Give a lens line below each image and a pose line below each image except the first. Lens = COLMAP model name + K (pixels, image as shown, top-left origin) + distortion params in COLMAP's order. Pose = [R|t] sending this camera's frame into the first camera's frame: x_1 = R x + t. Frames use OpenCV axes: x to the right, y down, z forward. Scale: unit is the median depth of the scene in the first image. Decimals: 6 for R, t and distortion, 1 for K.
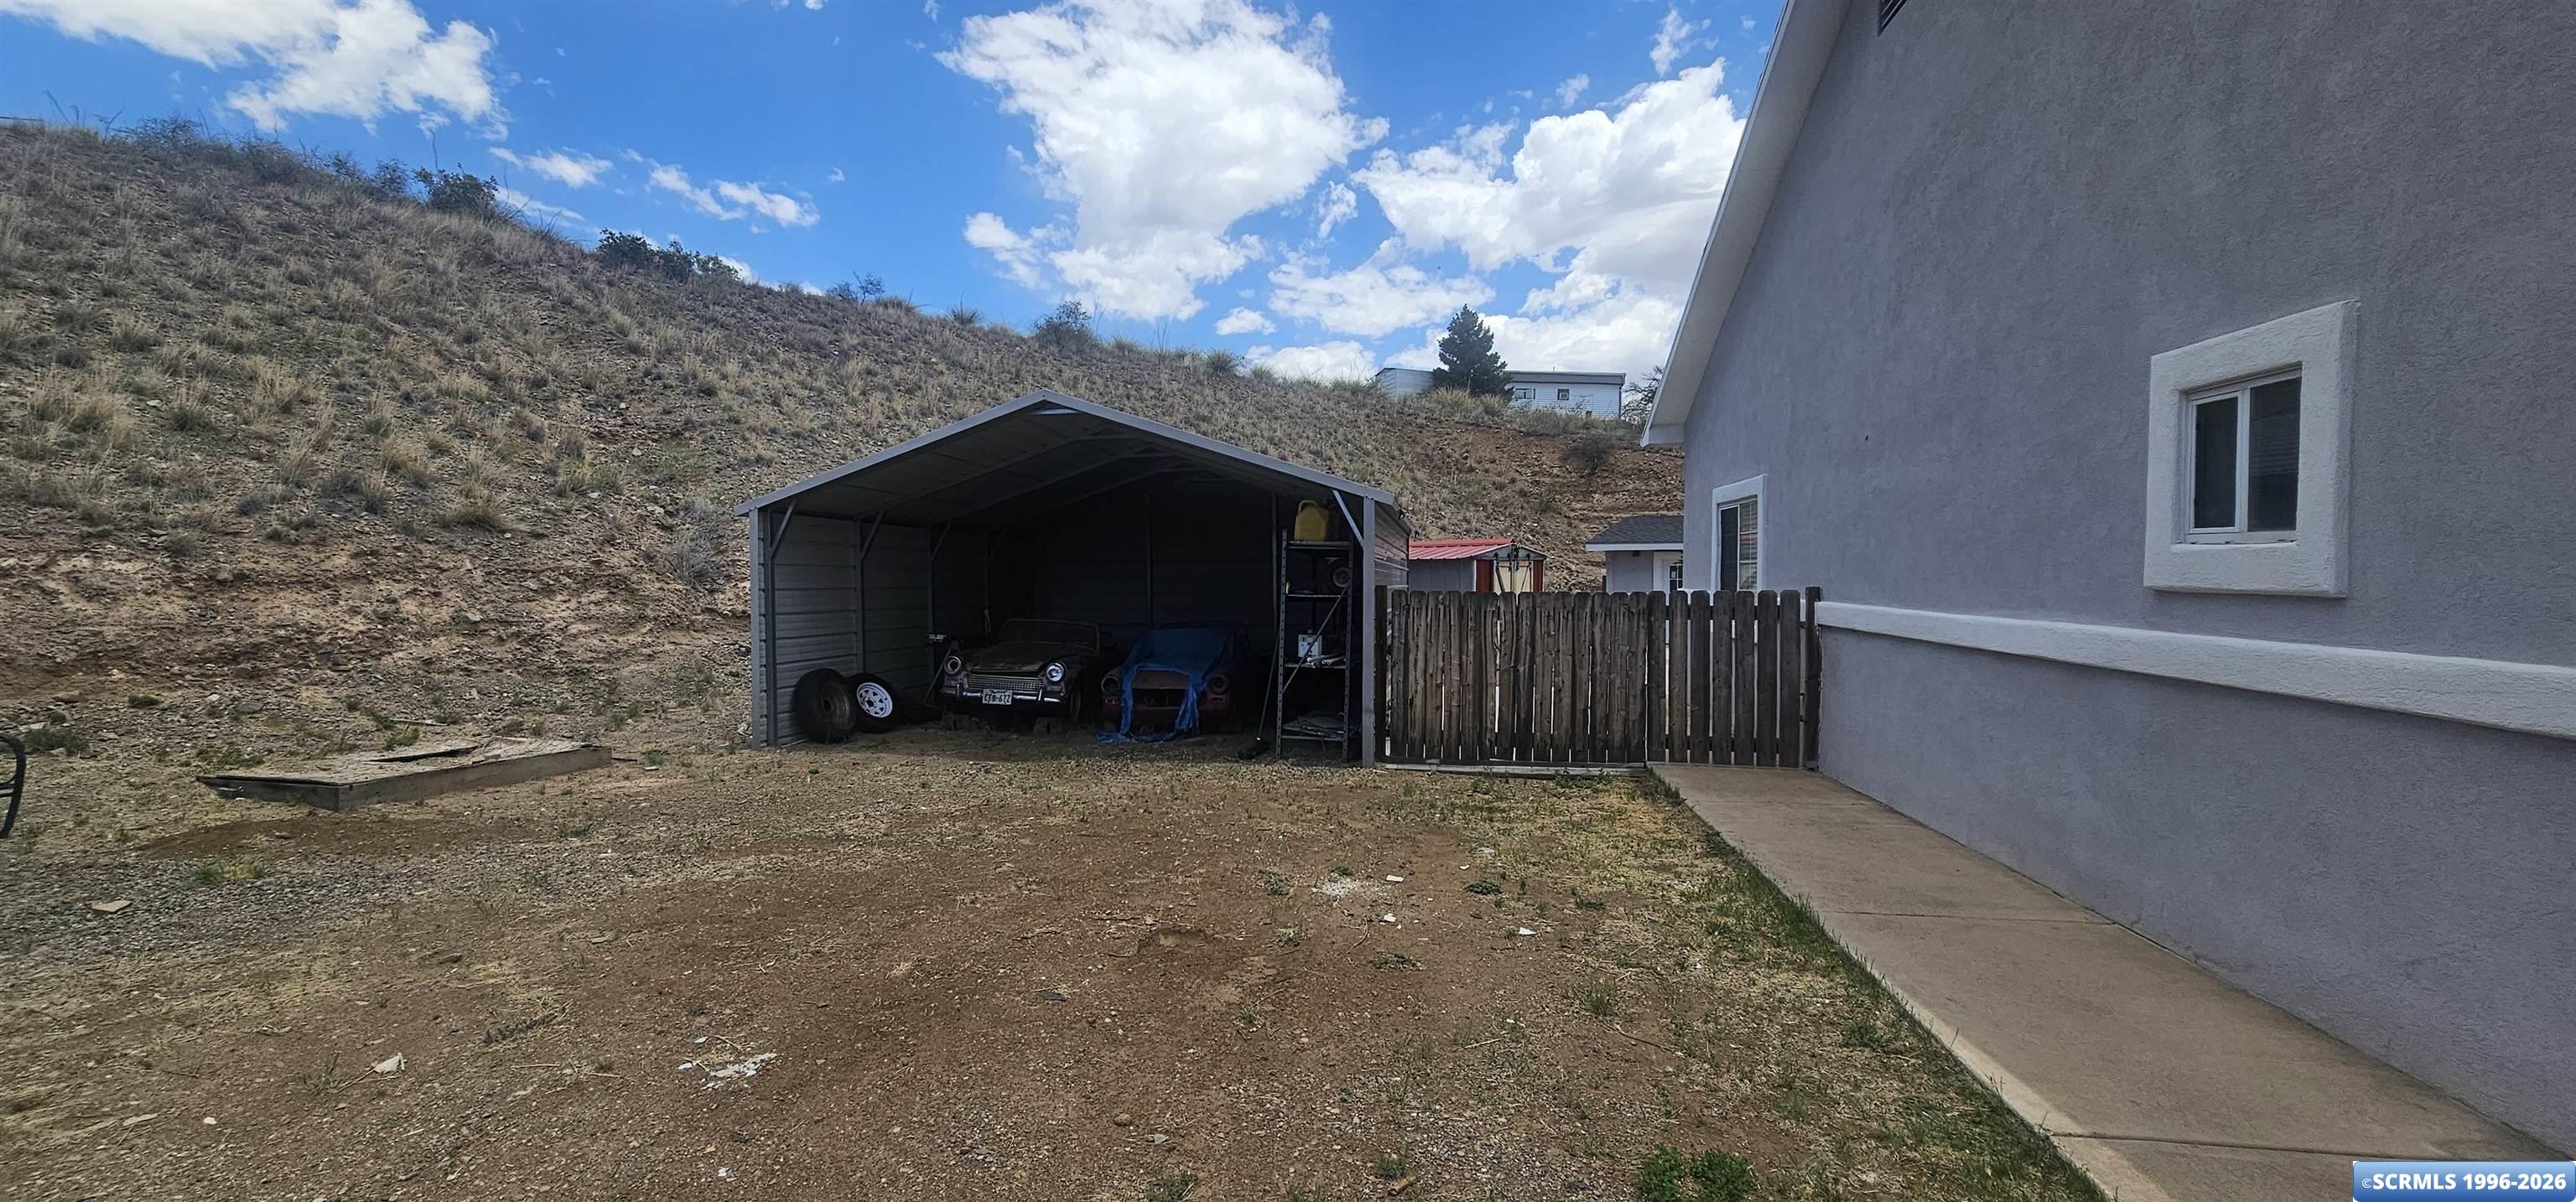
lens RADIAL K [[1036.3, 0, 1286.7], [0, 1036.3, 596.2], [0, 0, 1]] dist [-0.001763, -0.000591]
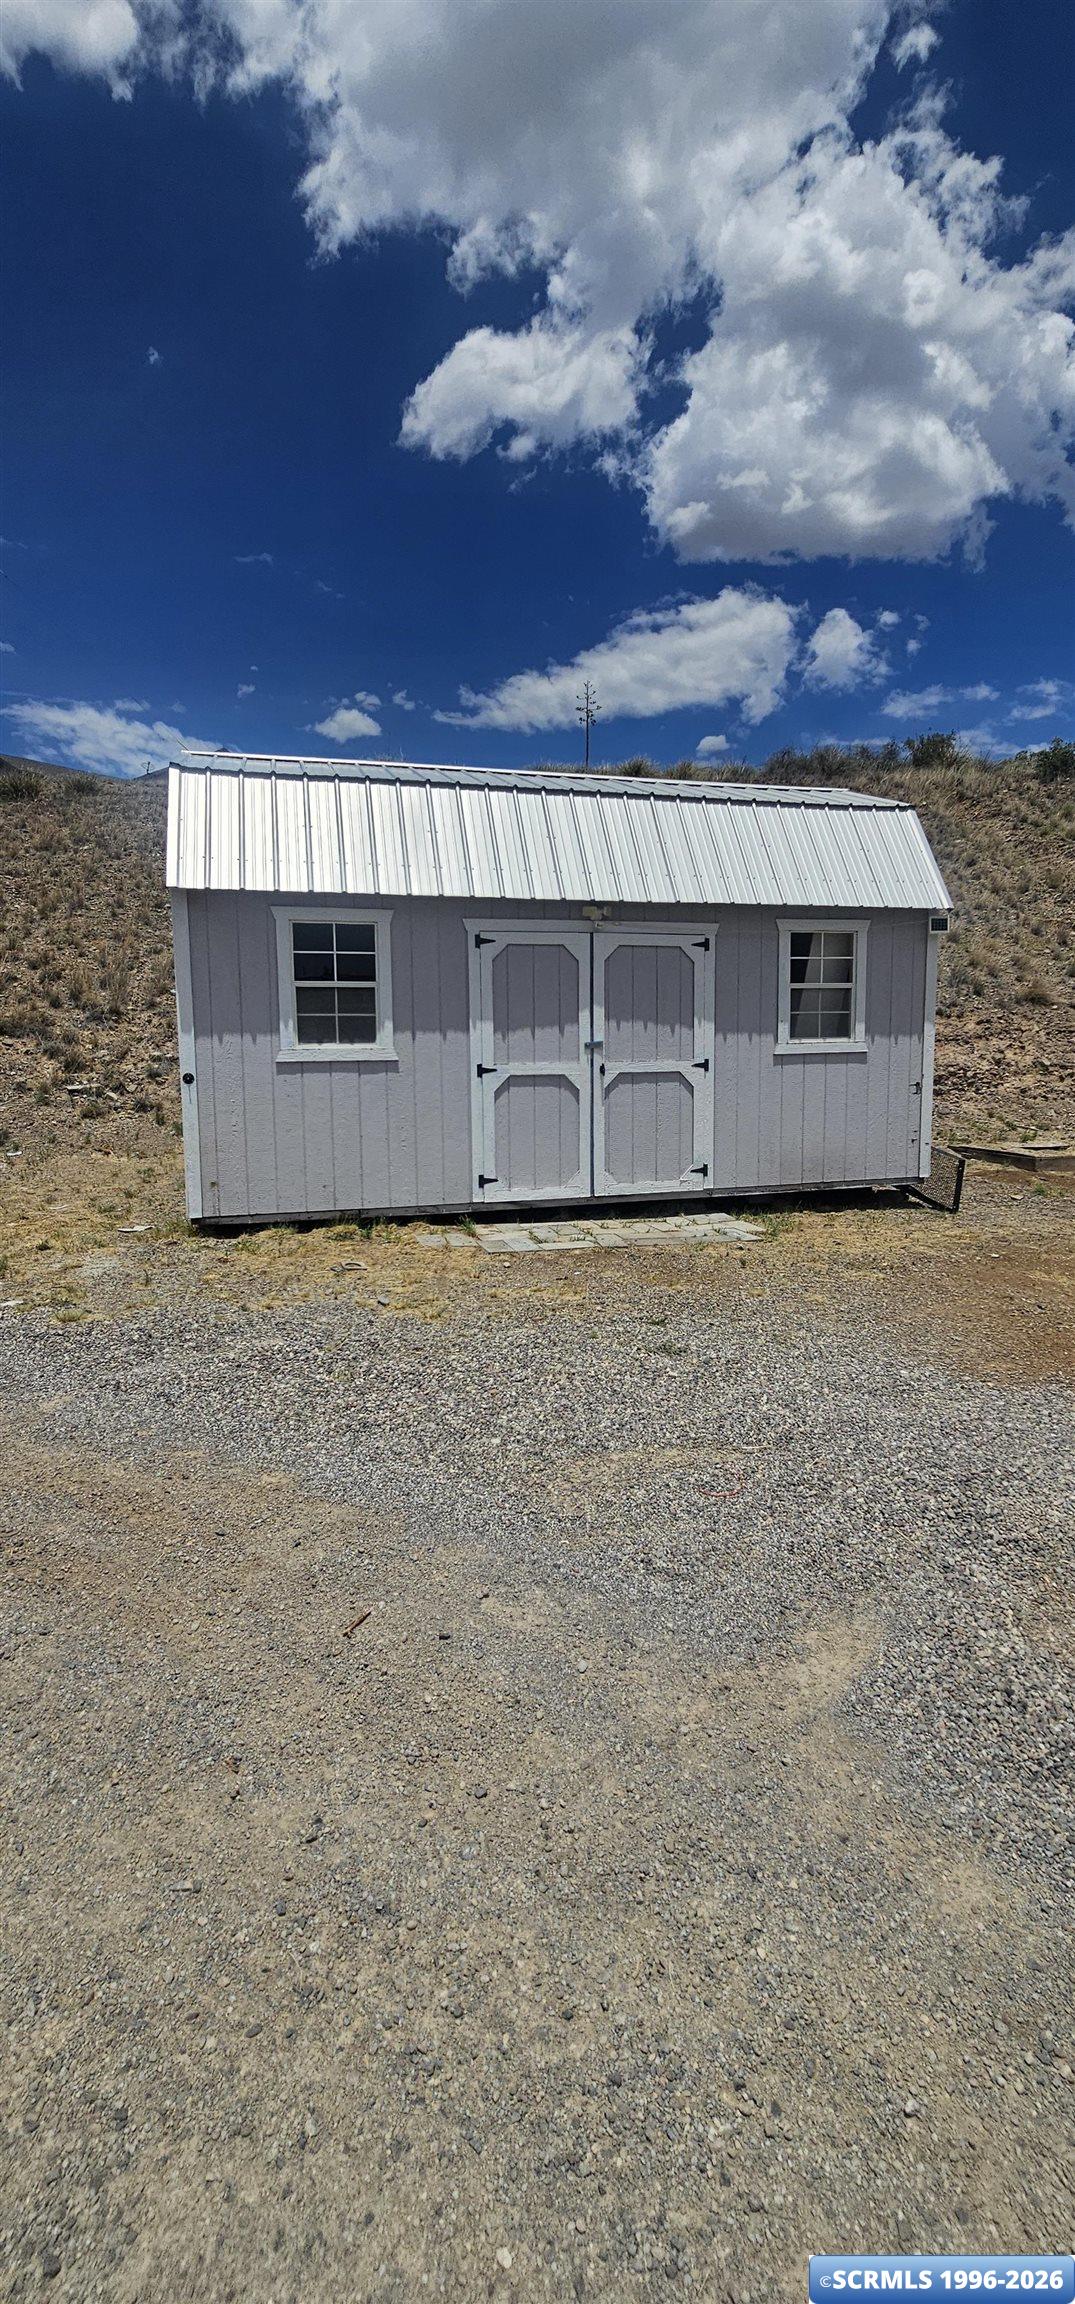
lens RADIAL K [[927.0, 0, 539.3], [0, 927.0, 1133.0], [0, 0, 1]] dist [-0.001763, -0.000591]
pose [[0.539184, 0.085854, -0.837801, -0.036242], [-0.007016, 0.995214, 0.097470, -0.004260], [0.842159, -0.046676, 0.537206, -0.374392]]
